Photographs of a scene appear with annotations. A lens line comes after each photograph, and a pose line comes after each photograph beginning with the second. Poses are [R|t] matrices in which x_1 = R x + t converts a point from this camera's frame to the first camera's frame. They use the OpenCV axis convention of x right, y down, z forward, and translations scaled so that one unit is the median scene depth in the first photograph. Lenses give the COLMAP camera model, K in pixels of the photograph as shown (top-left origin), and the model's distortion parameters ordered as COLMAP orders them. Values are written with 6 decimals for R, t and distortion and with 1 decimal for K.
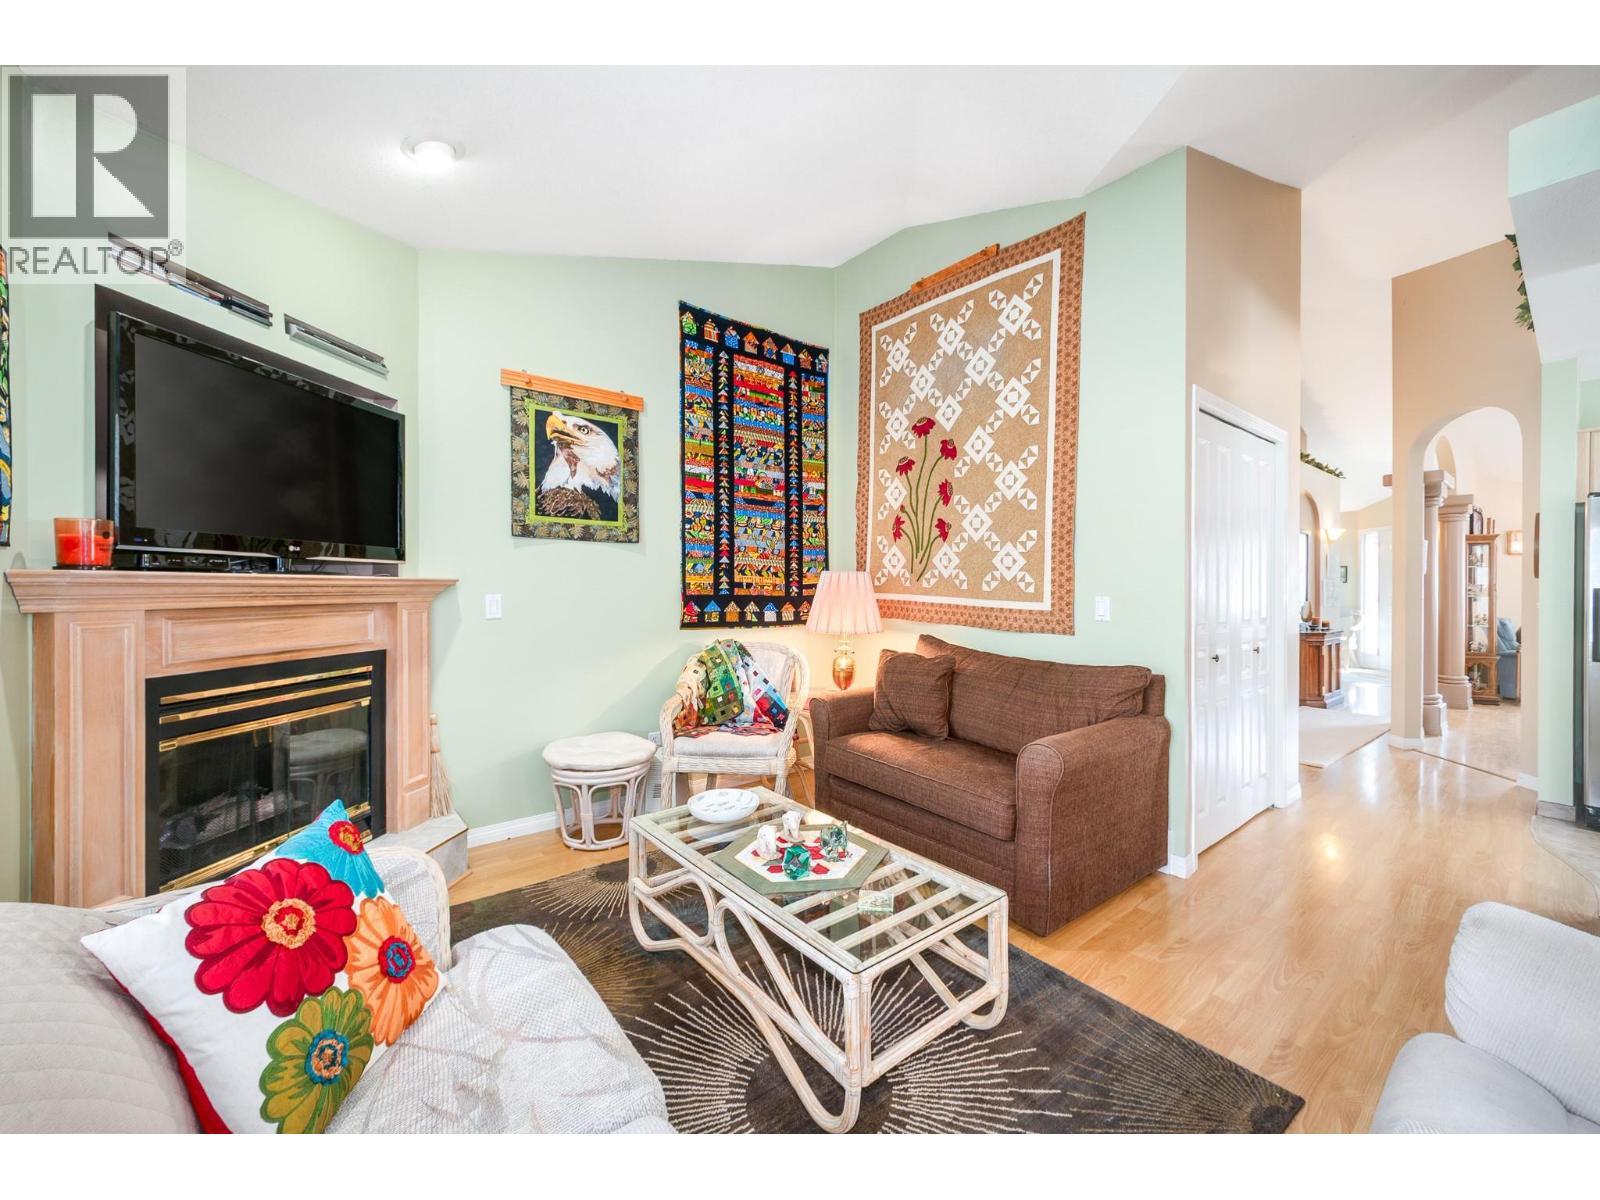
lens RADIAL K [[632.5, 0, 800.3], [0, 632.5, 590.5], [0, 0, 1]] dist [-0.001897, -0.000530]
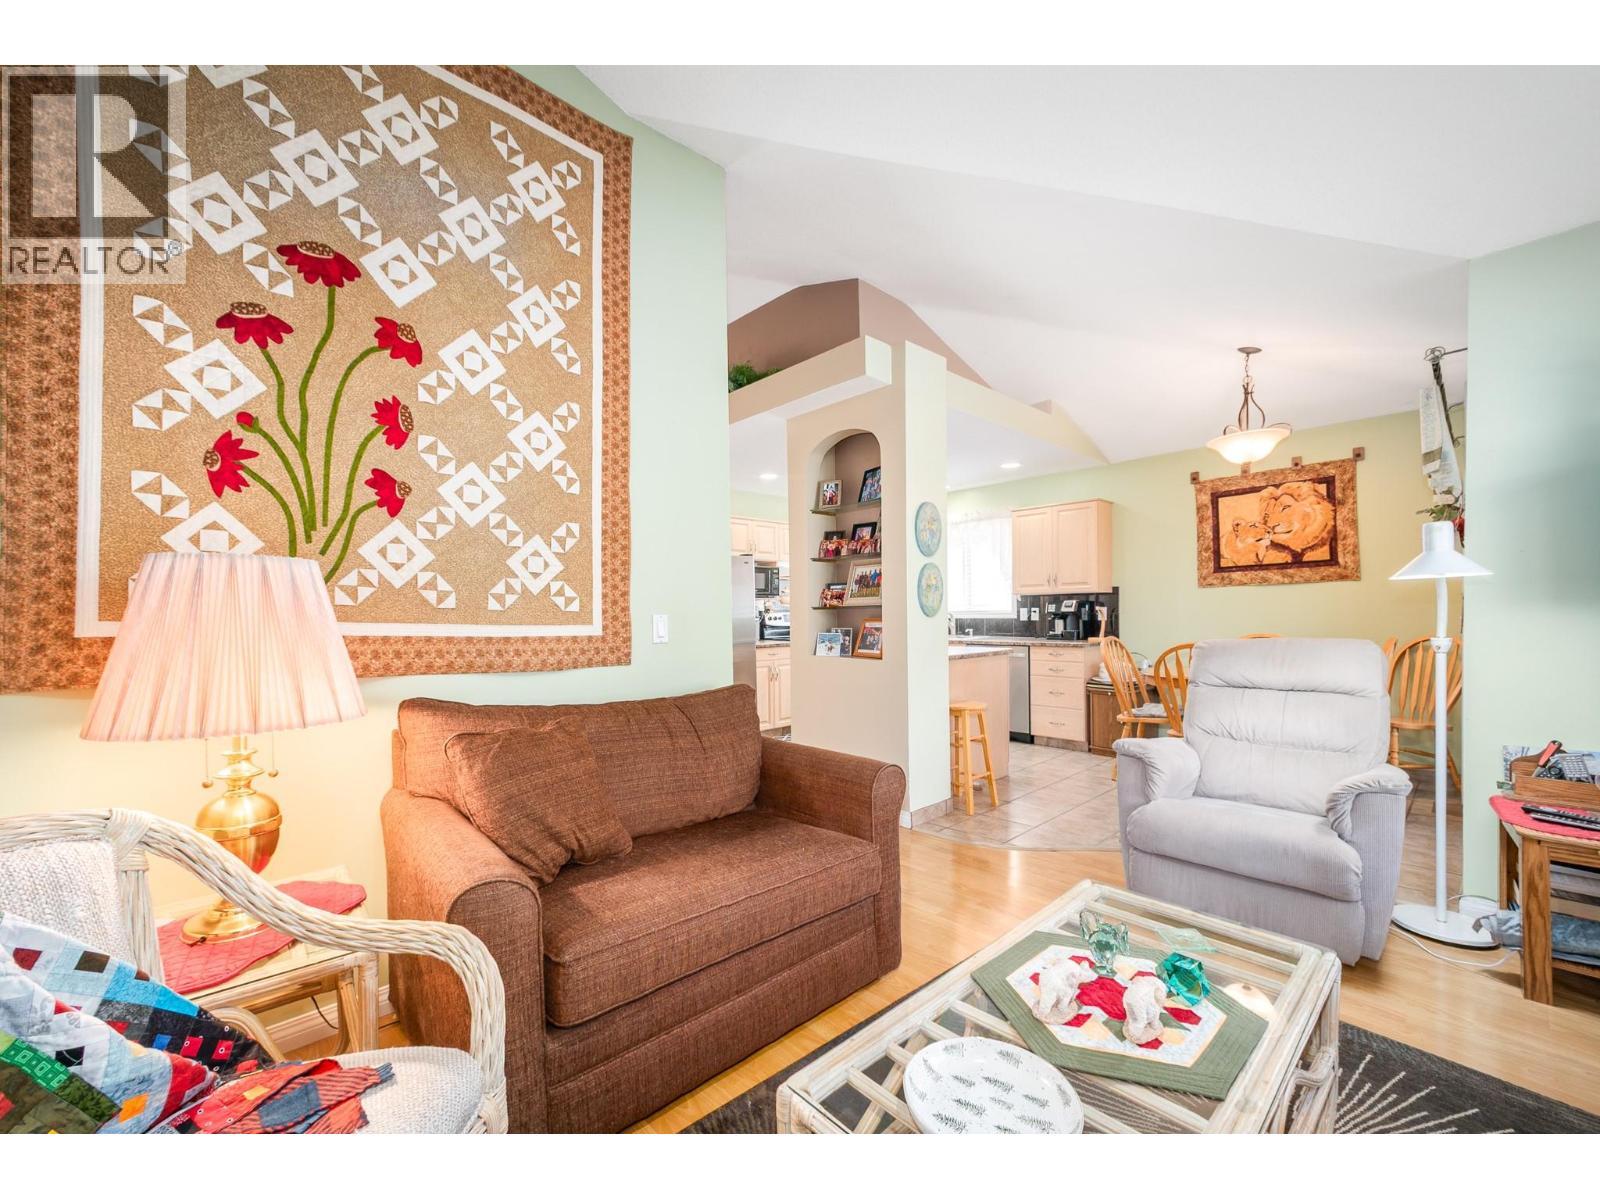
lens RADIAL K [[632.5, 0, 792.2], [0, 632.5, 613.9], [0, 0, 1]] dist [-0.001897, -0.000530]
pose [[-0.063060, -0.010121, 0.997958, -0.326159], [0.015950, 0.999811, 0.011148, 0.001788], [-0.997882, 0.016620, -0.062887, 0.748579]]
